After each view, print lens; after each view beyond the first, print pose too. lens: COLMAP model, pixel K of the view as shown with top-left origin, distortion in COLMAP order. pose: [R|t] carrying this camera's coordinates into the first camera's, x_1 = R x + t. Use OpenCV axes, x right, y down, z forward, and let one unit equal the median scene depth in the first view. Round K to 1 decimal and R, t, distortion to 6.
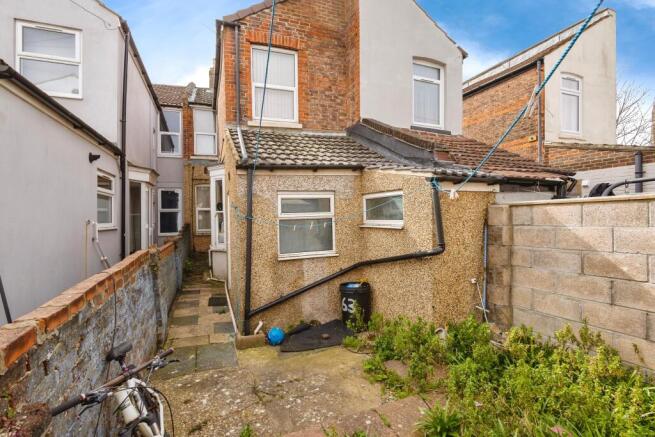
lens RADIAL K [[310.7, 0, 327.5], [0, 310.7, 218.5], [0, 0, 1]] dist [-0.000400, -0.000215]
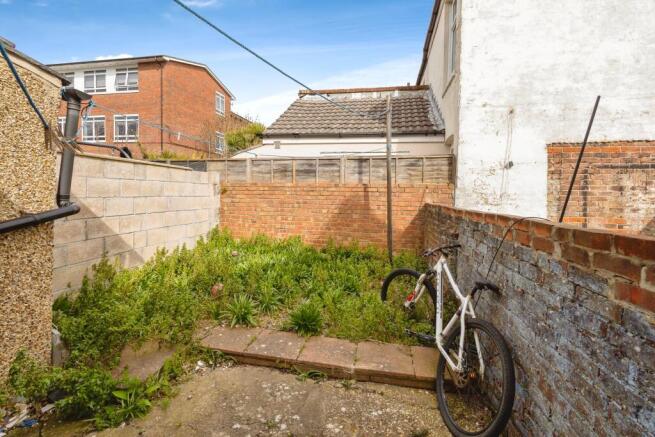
lens RADIAL K [[310.7, 0, 327.5], [0, 310.7, 218.5], [0, 0, 1]] dist [-0.000400, -0.000215]
pose [[-0.858030, -0.038476, 0.512156, -0.554422], [-0.009328, 0.998193, 0.059362, 0.111815], [-0.513514, 0.046157, -0.856839, 1.608000]]
